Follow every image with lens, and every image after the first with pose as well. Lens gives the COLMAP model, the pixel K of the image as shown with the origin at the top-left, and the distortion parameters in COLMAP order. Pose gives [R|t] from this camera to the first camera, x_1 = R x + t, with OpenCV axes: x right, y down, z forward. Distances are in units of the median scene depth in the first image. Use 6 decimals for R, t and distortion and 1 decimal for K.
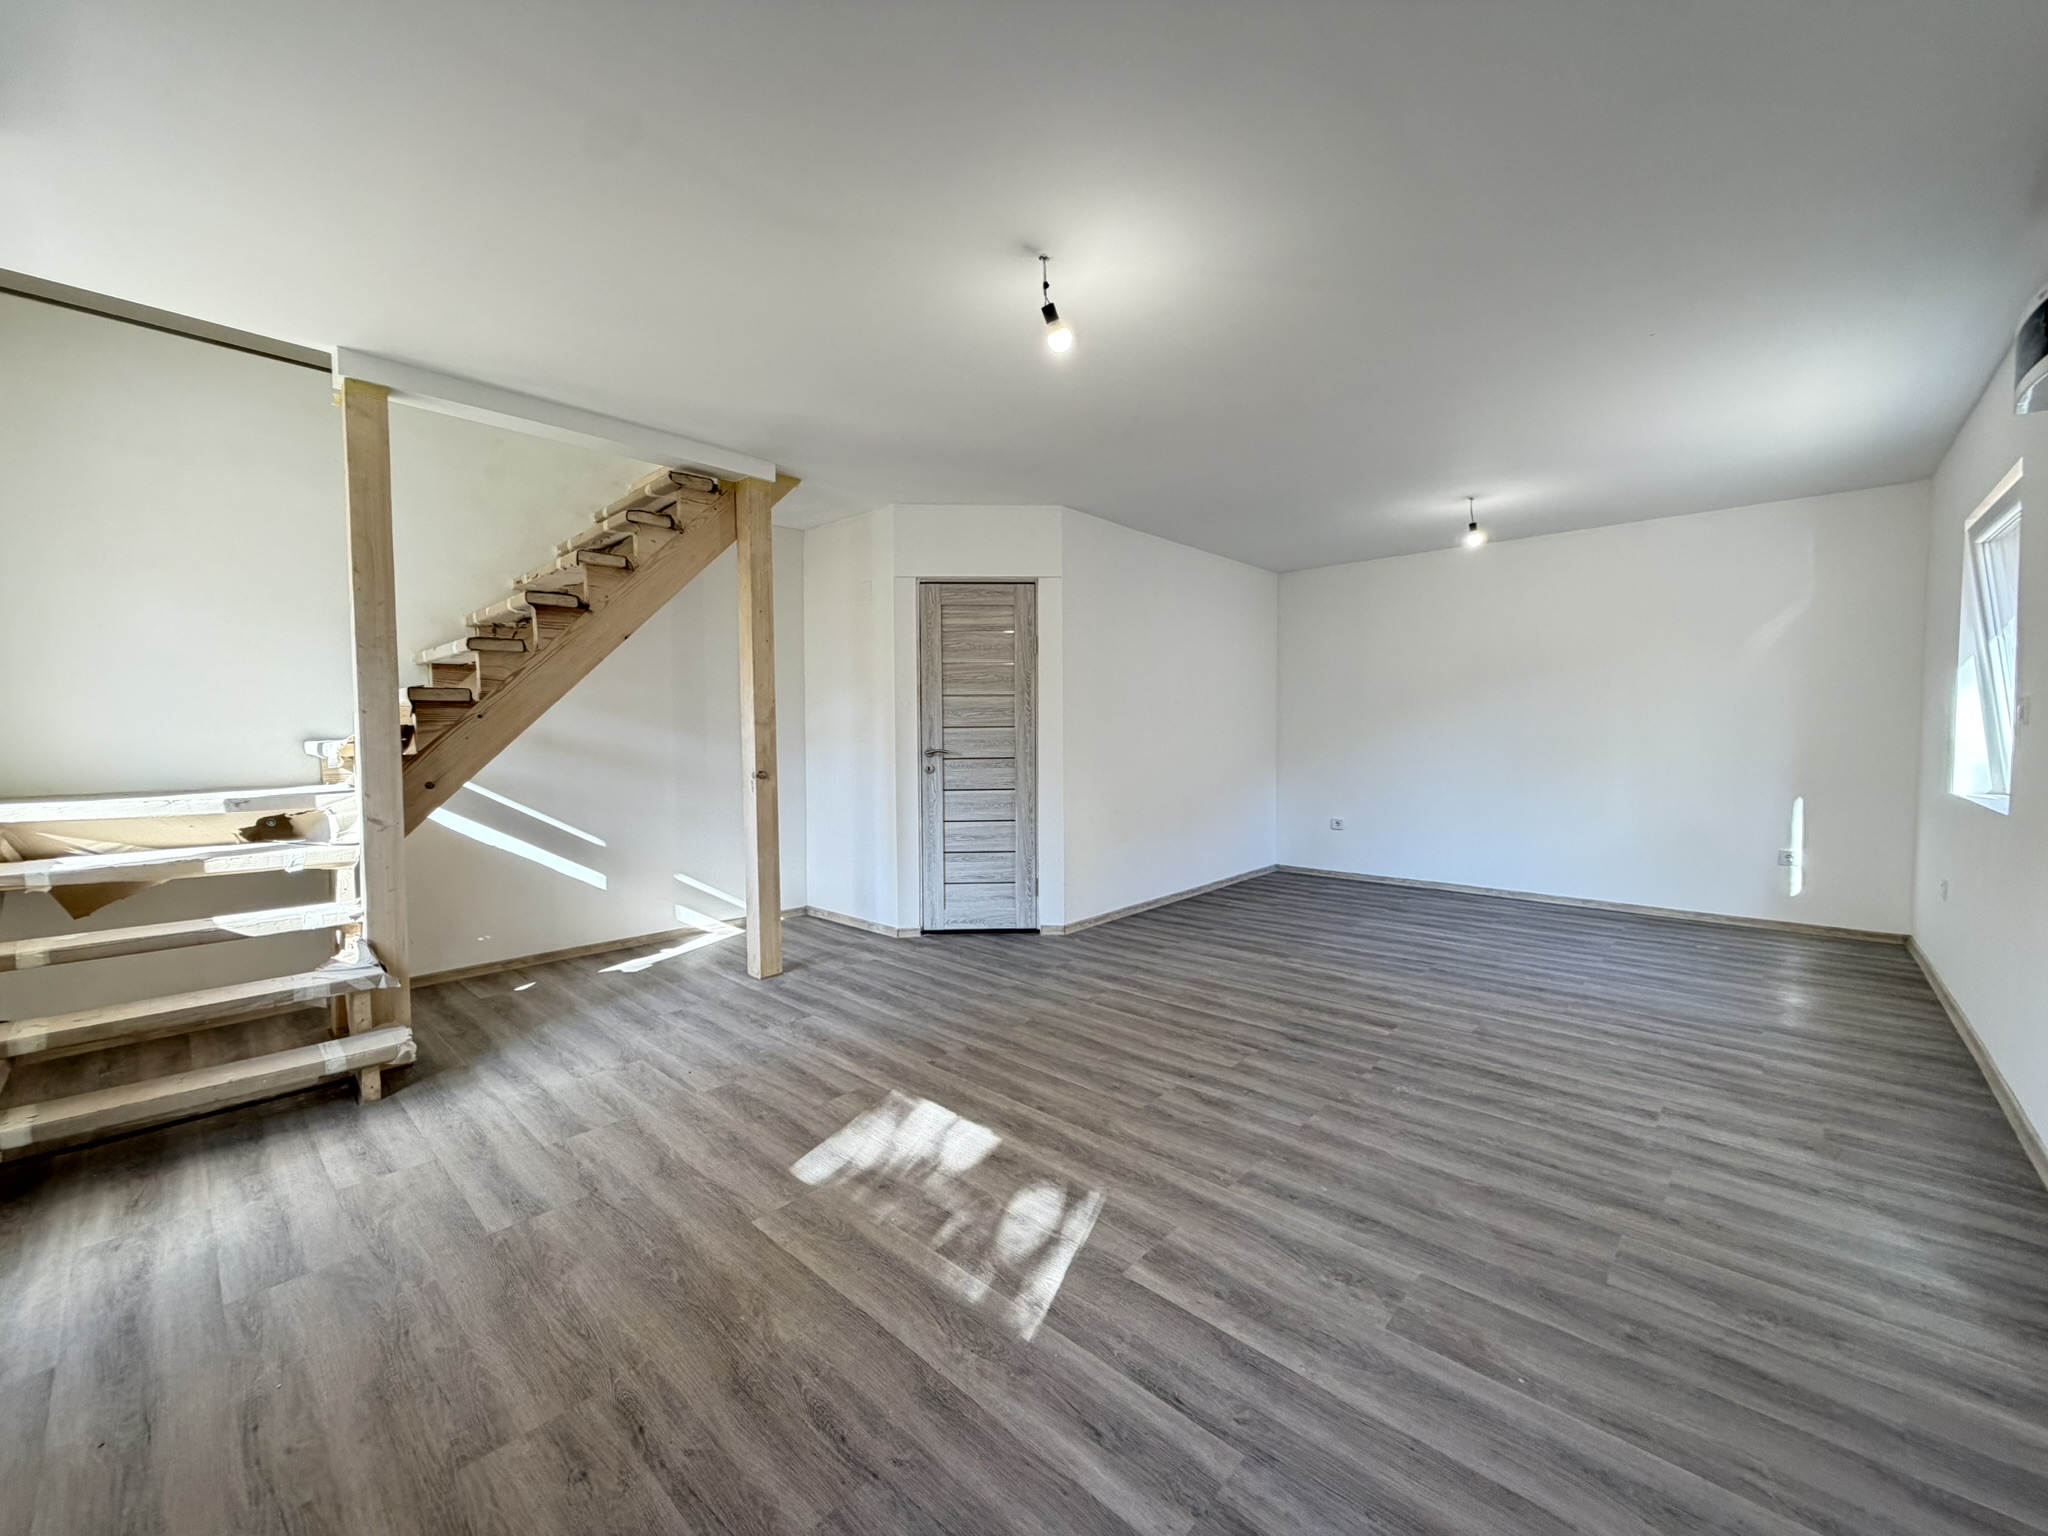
lens RADIAL K [[816.6, 0, 1020.6], [0, 816.6, 763.5], [0, 0, 1]] dist [0.003533, -0.000354]
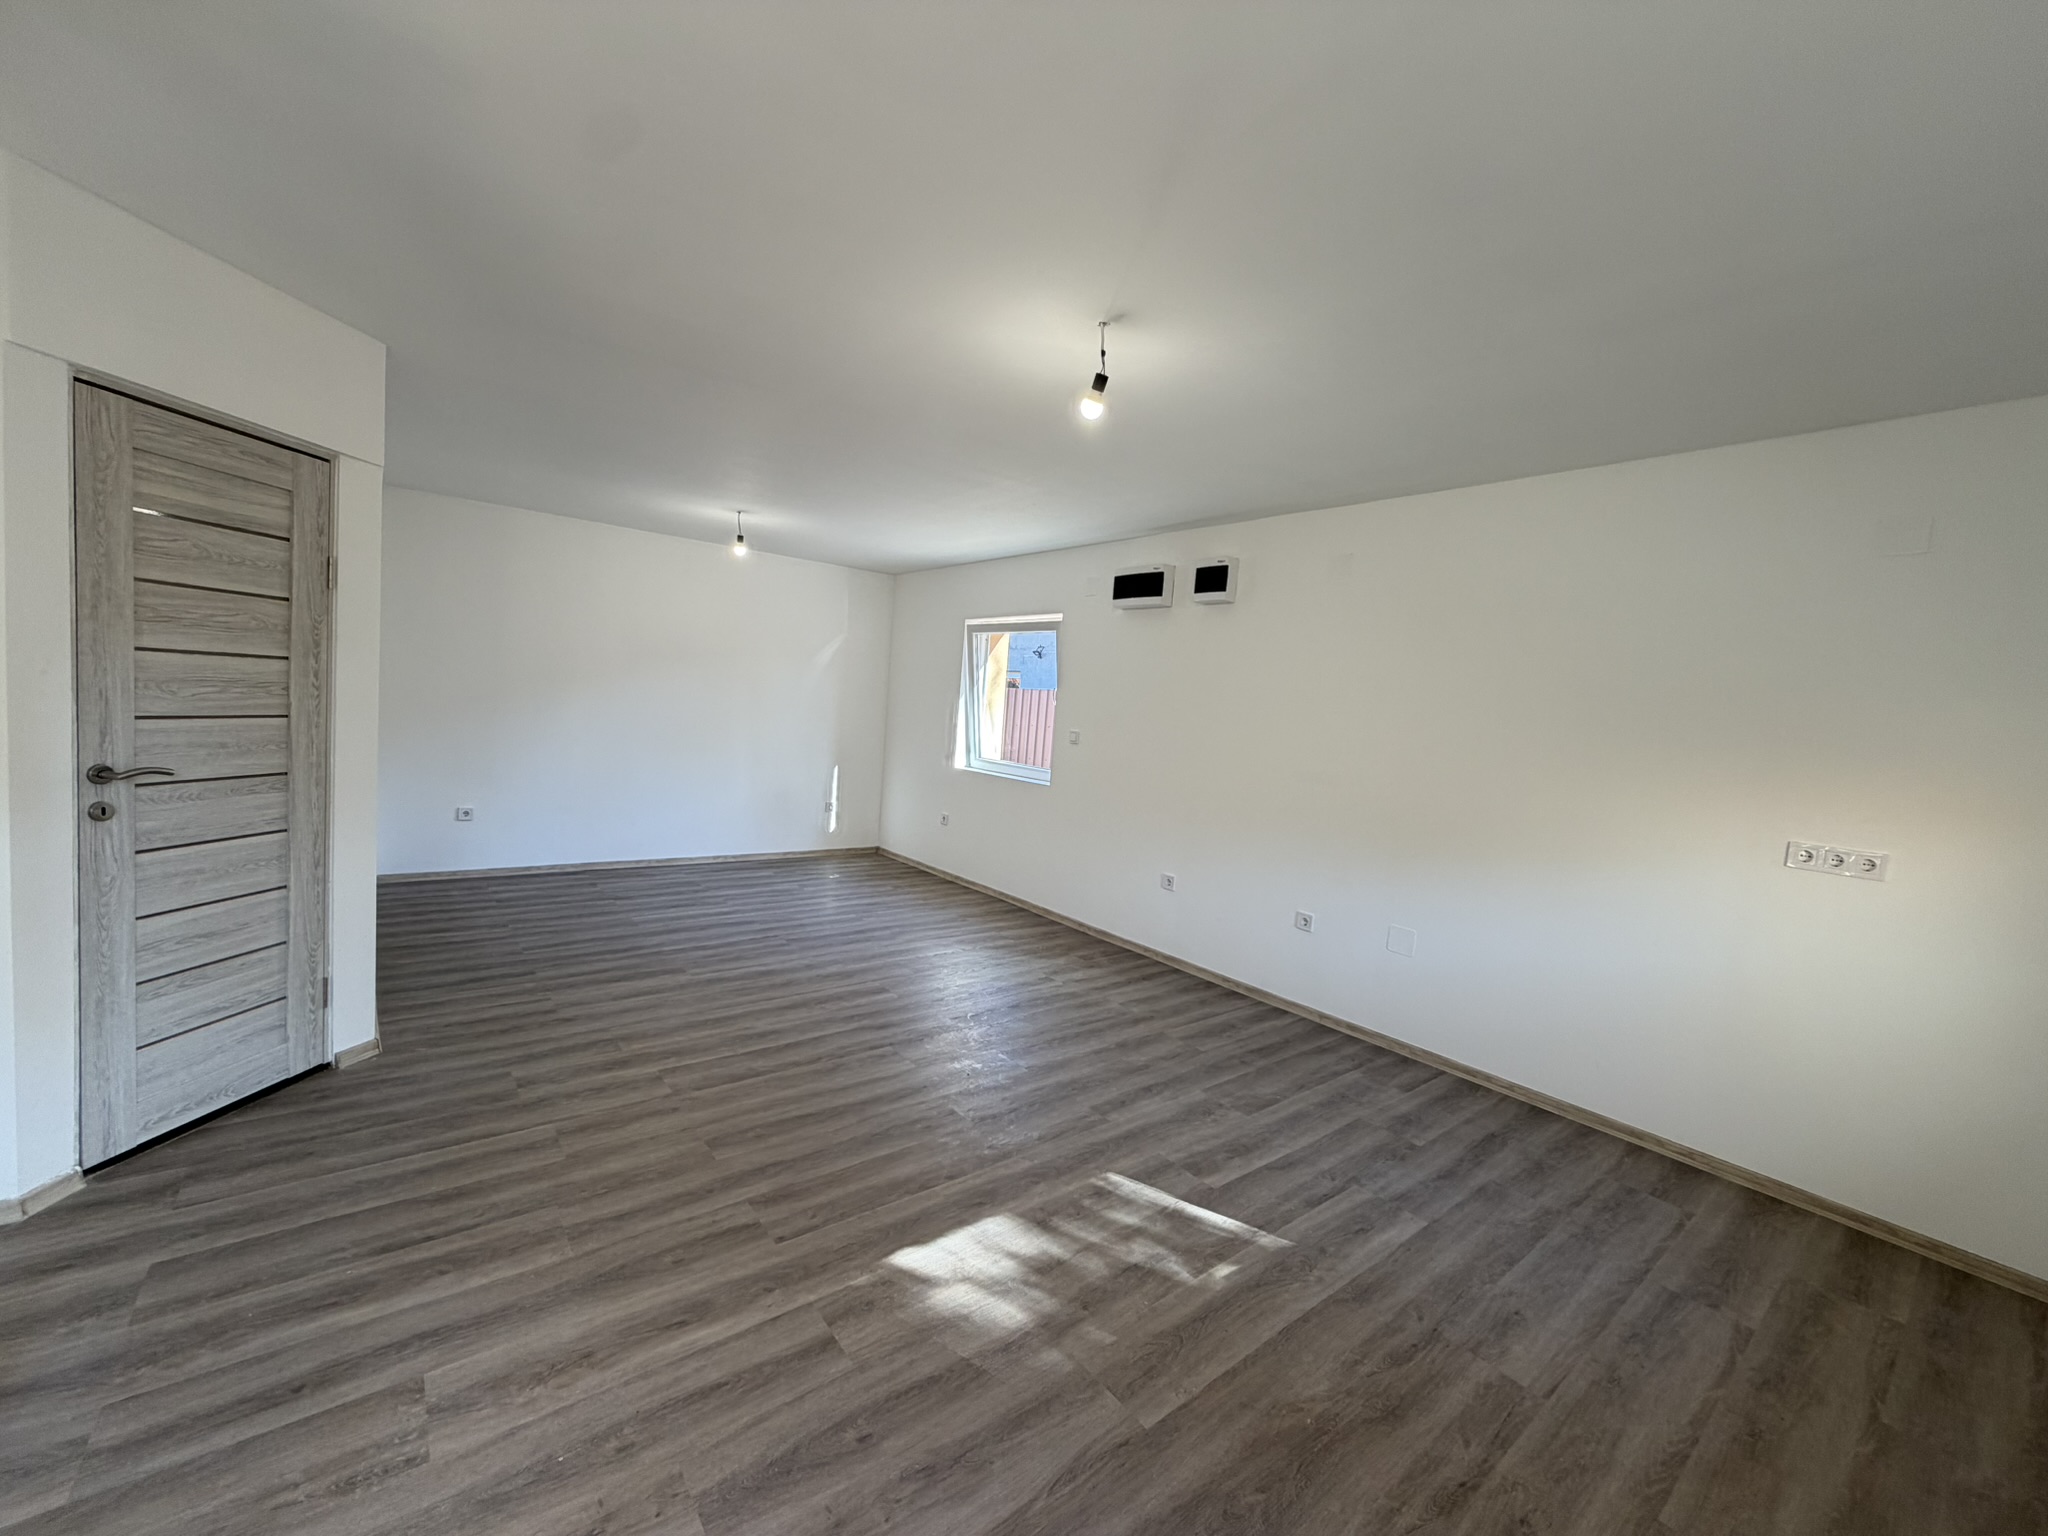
lens RADIAL K [[816.6, 0, 1019.0], [0, 816.6, 759.7], [0, 0, 1]] dist [0.003533, -0.000354]
pose [[0.146107, -0.048887, 0.988060, -0.597590], [-0.035676, 0.997868, 0.054647, -0.079346], [-0.988625, -0.043234, 0.144051, 0.549893]]
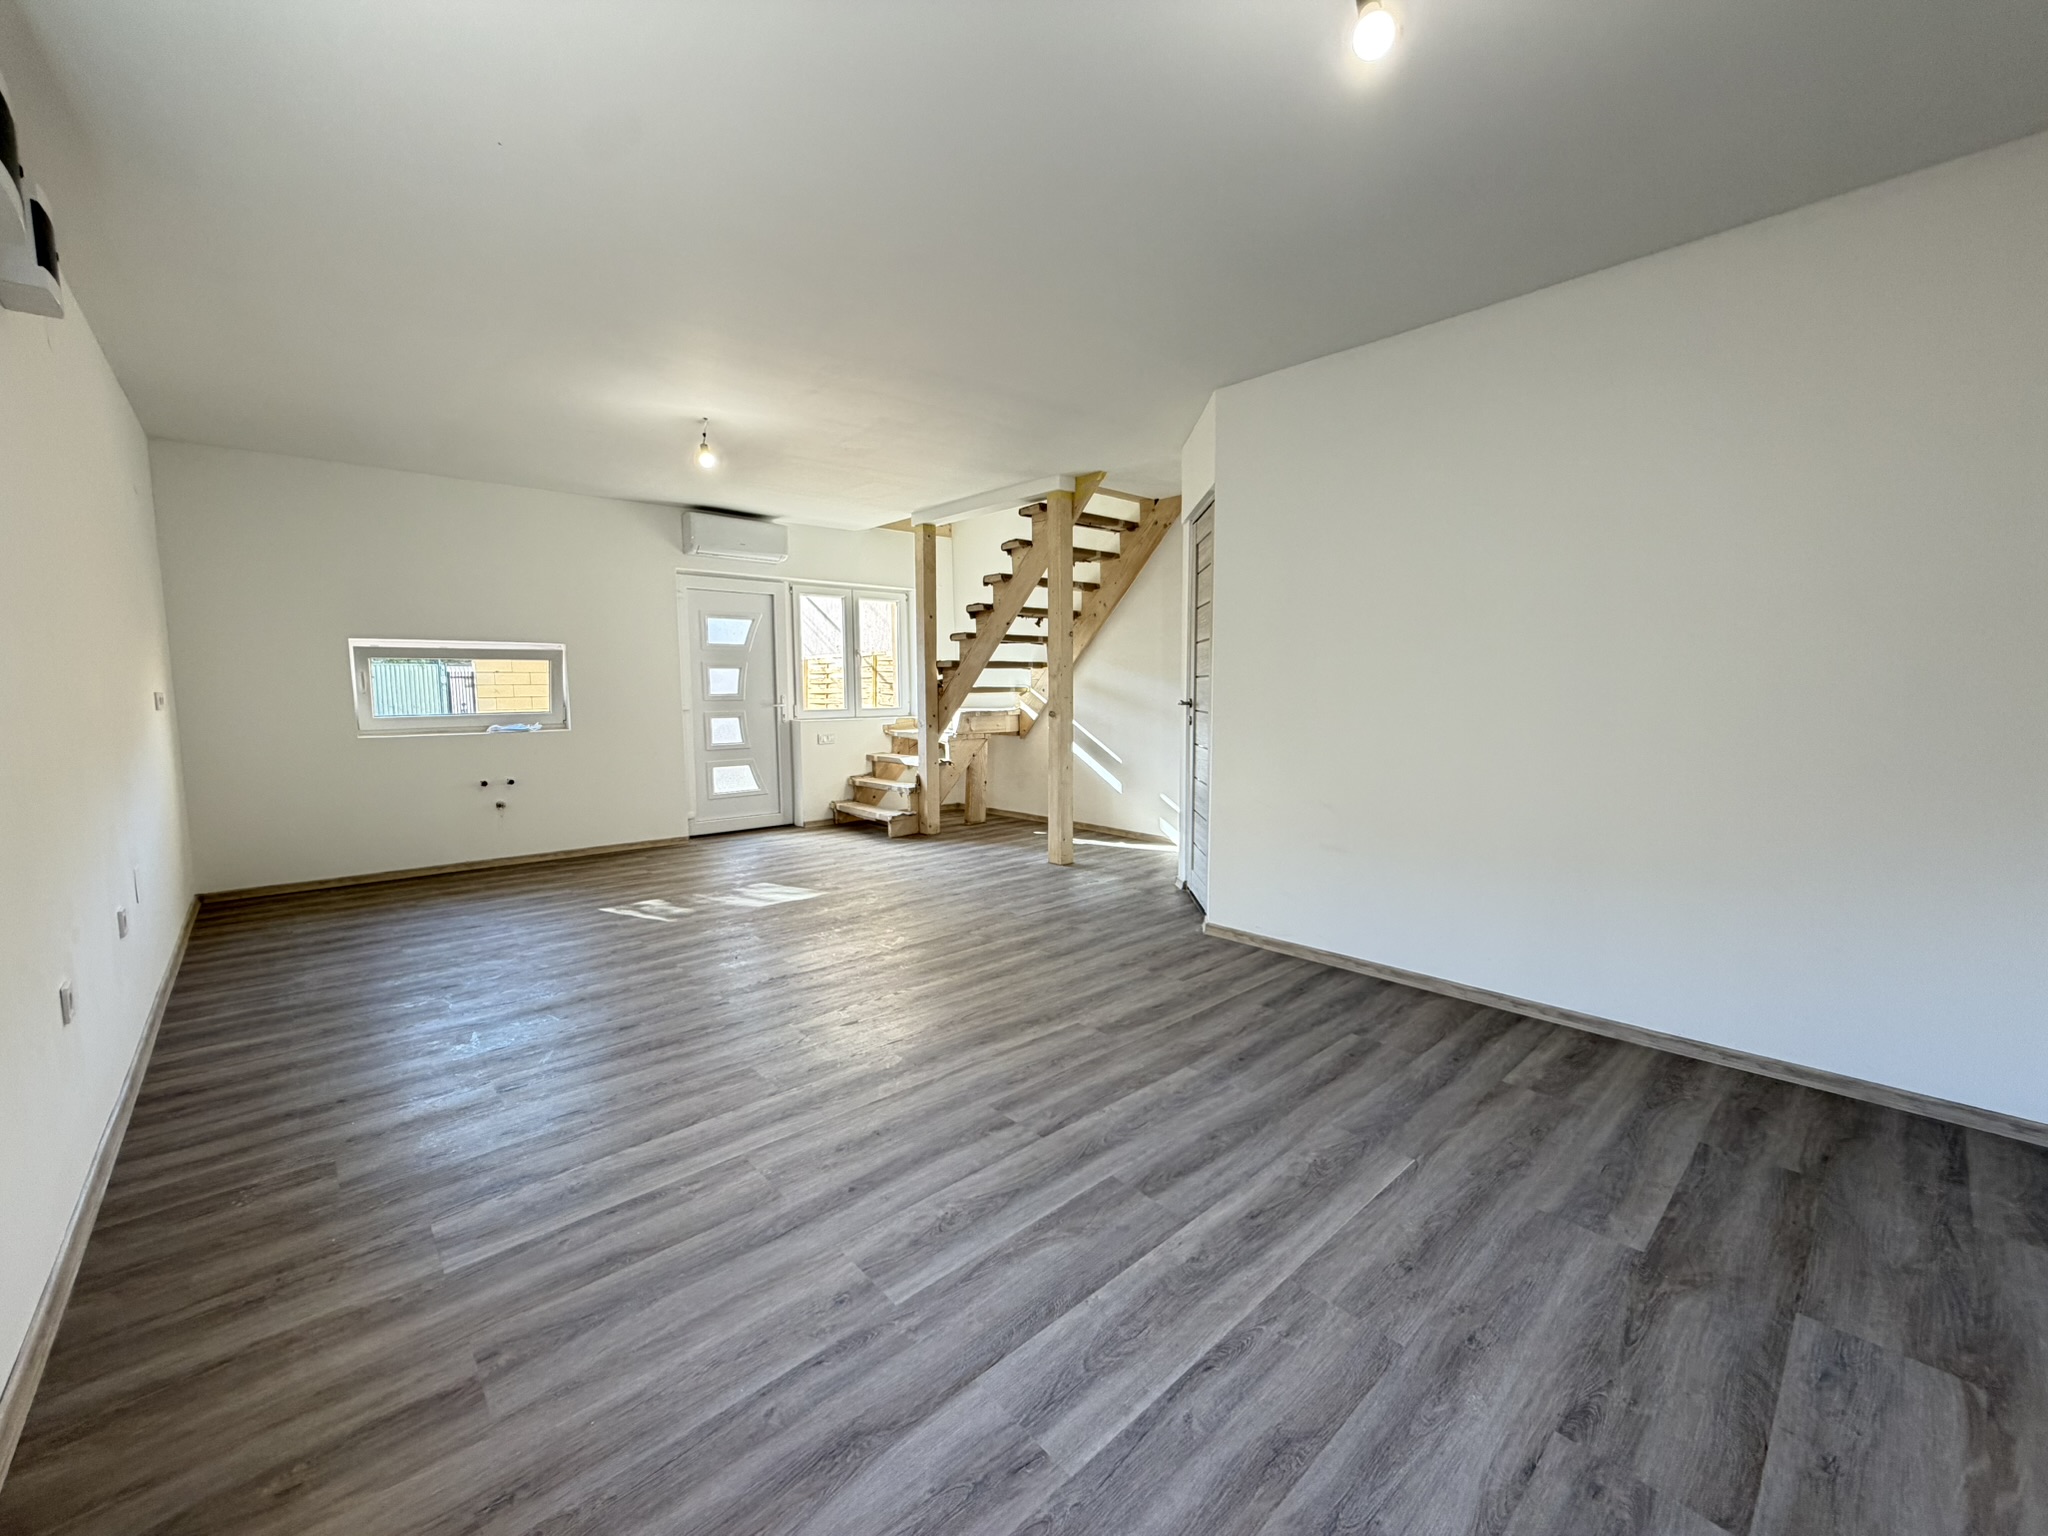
lens RADIAL K [[816.6, 0, 1018.4], [0, 816.6, 759.2], [0, 0, 1]] dist [0.003533, -0.000354]
pose [[-0.082285, 0.095648, -0.992008, 1.071516], [-0.035339, 0.994478, 0.098817, -0.044377], [0.995982, 0.043188, -0.078450, 1.089656]]
